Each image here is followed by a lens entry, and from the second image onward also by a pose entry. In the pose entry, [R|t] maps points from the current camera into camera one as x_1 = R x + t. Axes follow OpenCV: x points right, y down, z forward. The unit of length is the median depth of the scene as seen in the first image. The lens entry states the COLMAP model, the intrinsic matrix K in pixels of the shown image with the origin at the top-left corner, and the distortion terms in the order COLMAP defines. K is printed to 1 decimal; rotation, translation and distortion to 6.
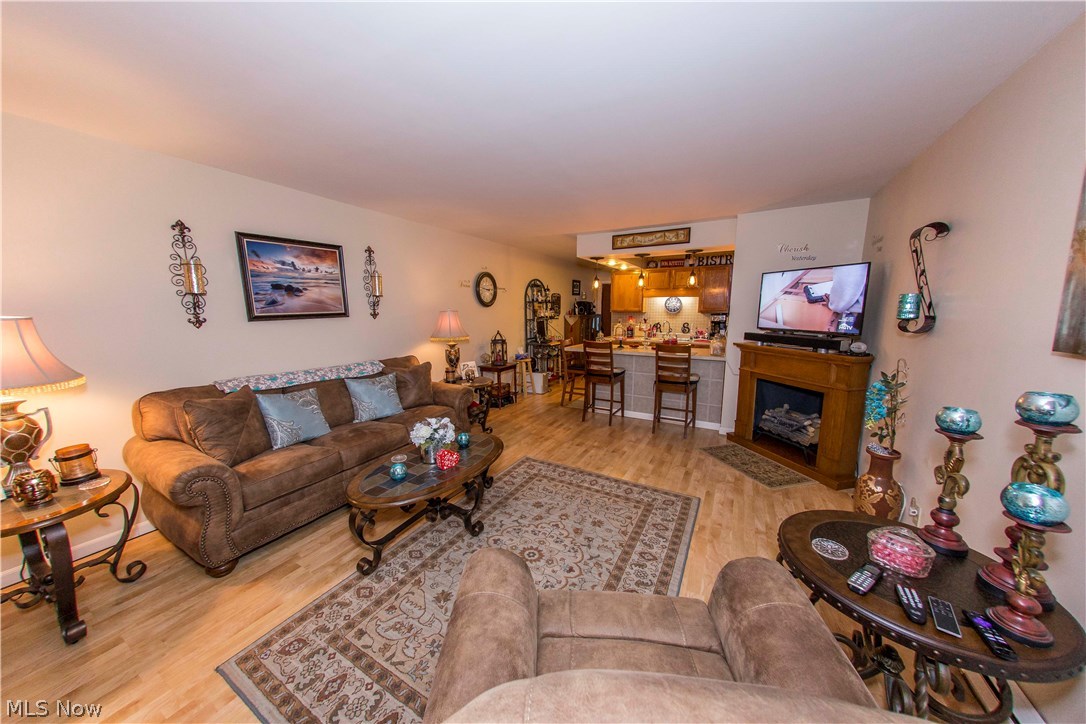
lens RADIAL K [[365.5, 0, 539.8], [0, 365.5, 365.1], [0, 0, 1]] dist [0.009829, -0.000038]
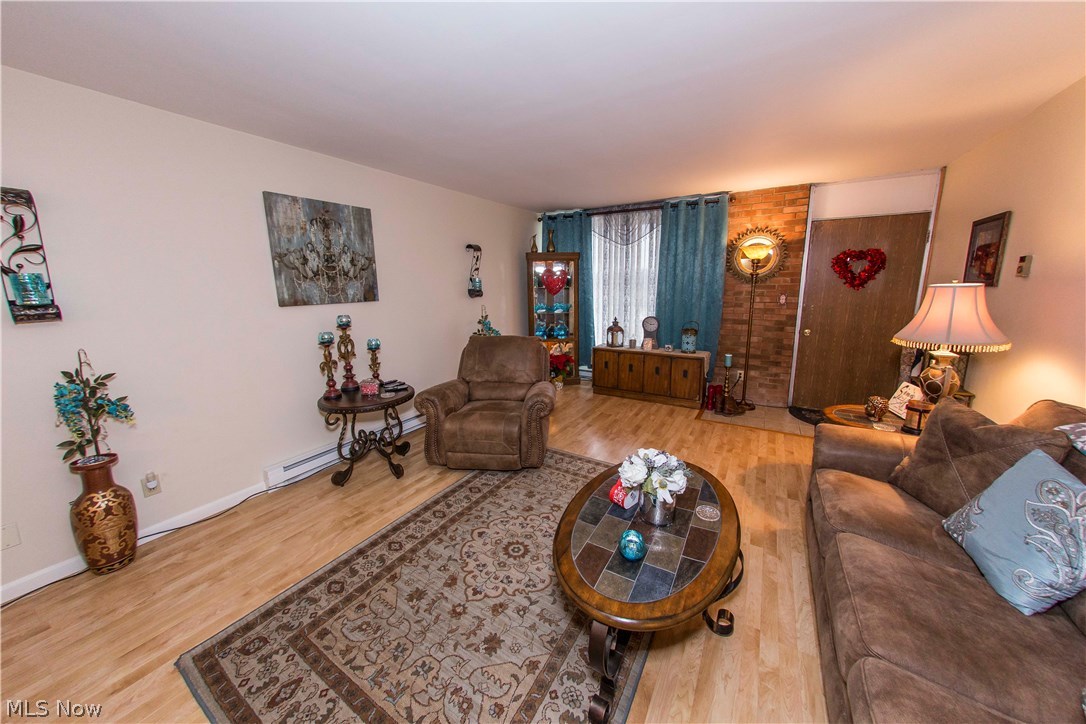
lens RADIAL K [[380.8, 0, 546.7], [0, 380.8, 351.6], [0, 0, 1]] dist [0.011197, -0.000112]
pose [[-0.999476, 0.008823, 0.031148, -0.067560], [0.018693, 0.942824, 0.332767, -0.140242], [-0.026431, 0.333175, -0.942495, 0.871316]]
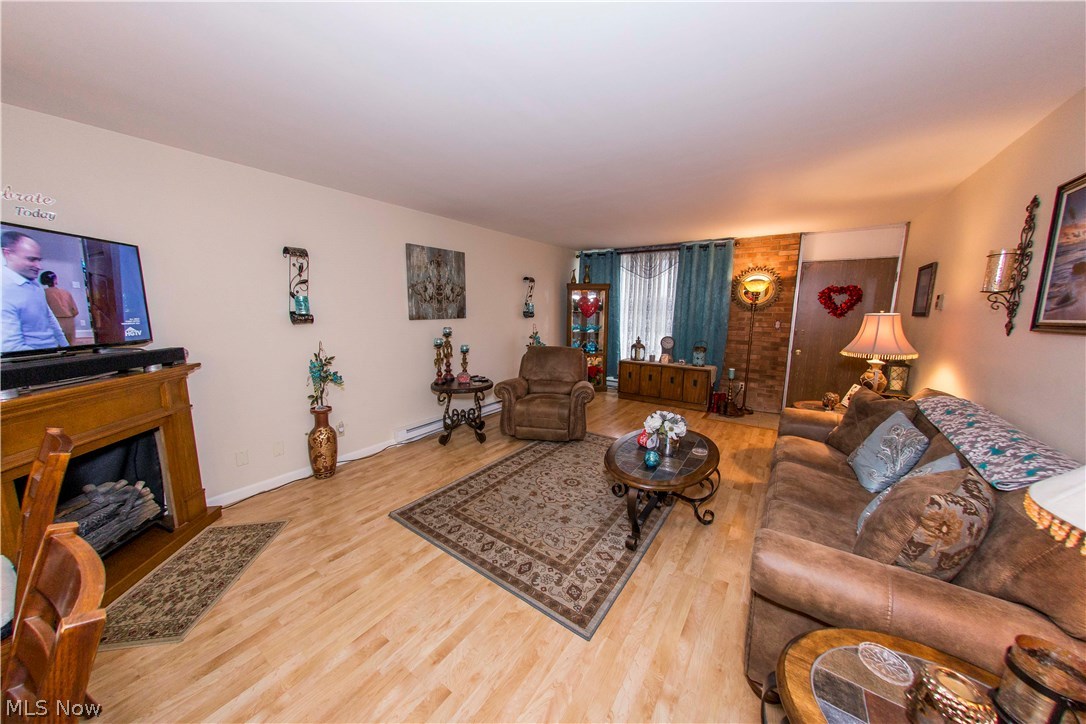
lens RADIAL K [[365.5, 0, 539.8], [0, 365.5, 365.1], [0, 0, 1]] dist [0.009829, -0.000038]
pose [[-0.994535, -0.021339, 0.102203, -0.016695], [0.011345, 0.951007, 0.308960, -0.174434], [-0.103789, 0.308431, -0.945568, 1.101697]]
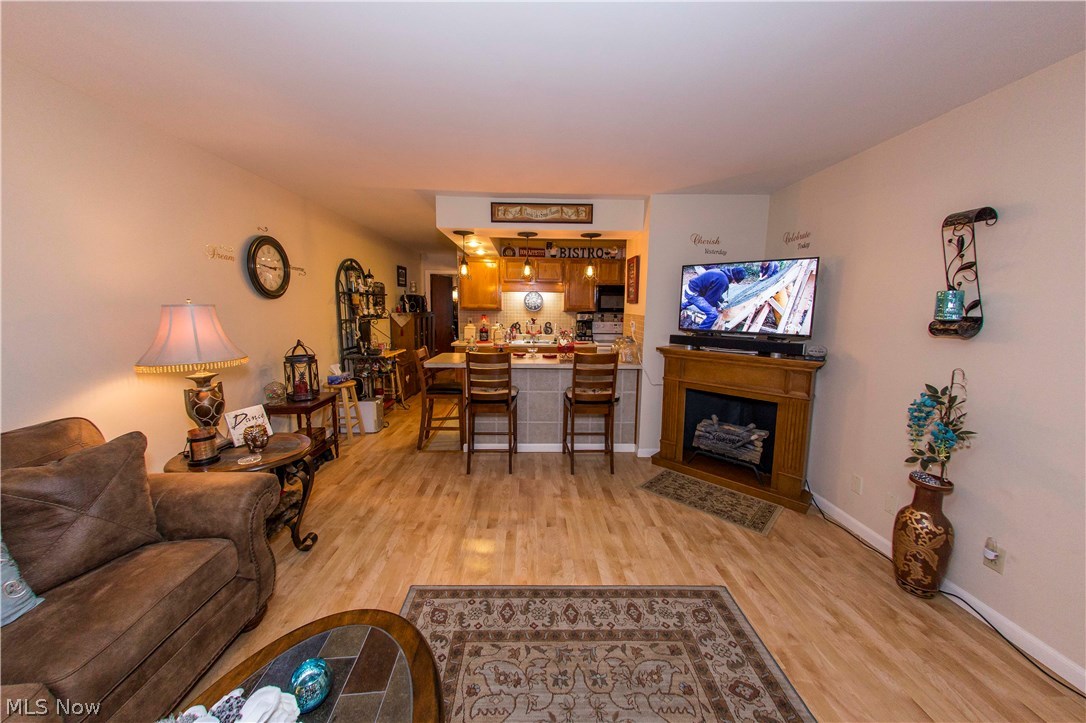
lens RADIAL K [[380.8, 0, 546.7], [0, 380.8, 351.1], [0, 0, 1]] dist [0.011197, -0.000112]
pose [[0.852093, -0.051258, 0.520874, -0.118368], [0.069109, 0.997498, -0.014892, -0.050973], [-0.518808, 0.048687, 0.853503, 0.351604]]
